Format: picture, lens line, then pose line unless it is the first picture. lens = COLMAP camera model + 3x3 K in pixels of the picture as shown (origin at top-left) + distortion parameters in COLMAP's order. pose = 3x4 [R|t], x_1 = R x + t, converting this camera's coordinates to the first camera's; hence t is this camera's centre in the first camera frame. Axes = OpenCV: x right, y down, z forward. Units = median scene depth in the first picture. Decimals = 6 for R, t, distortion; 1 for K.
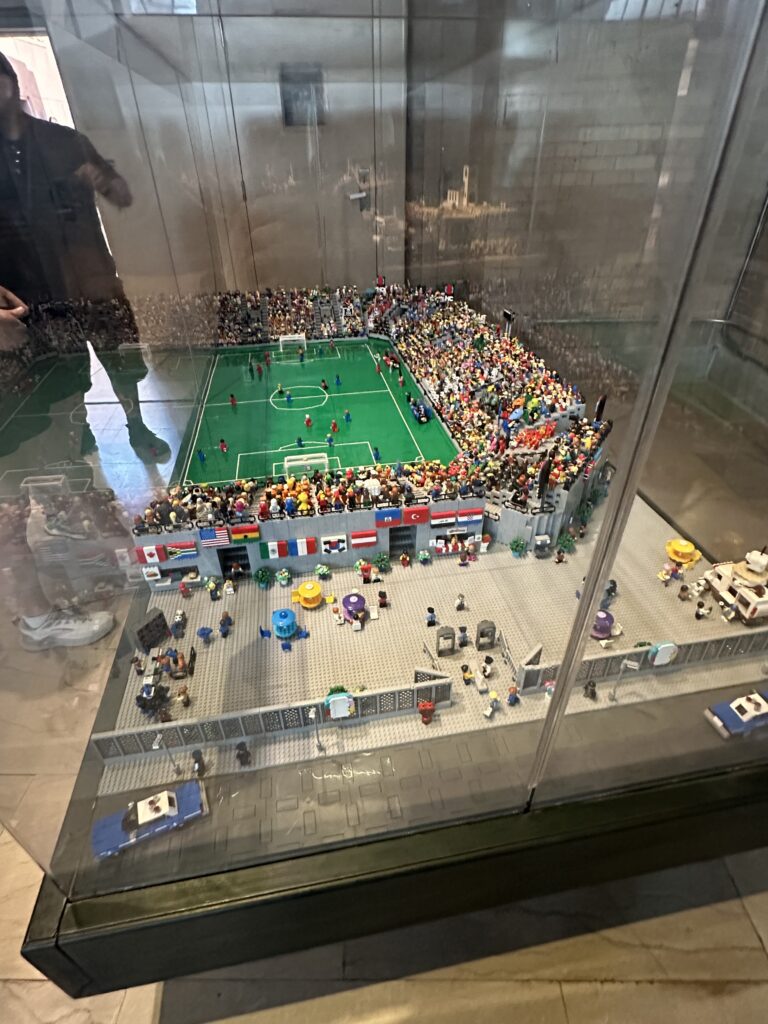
lens RADIAL K [[519.6, 0, 384.0], [0, 519.6, 512.0], [0, 0, 1]] dist [-0.003932, -0.000744]
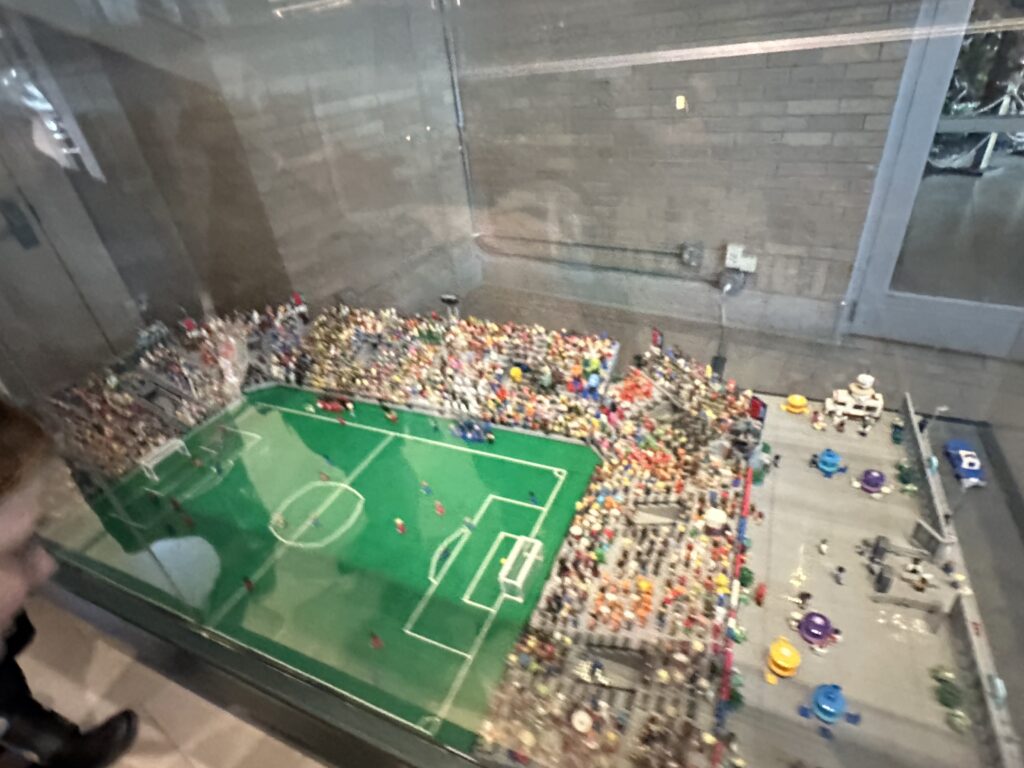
lens RADIAL K [[519.6, 0, 512.0], [0, 519.6, 384.0], [0, 0, 1]] dist [-0.003932, -0.000744]
pose [[0.552098, -0.470146, 0.688586, -0.515698], [0.542721, 0.829591, 0.131274, -0.388819], [-0.632963, 0.301234, 0.713173, 0.376759]]
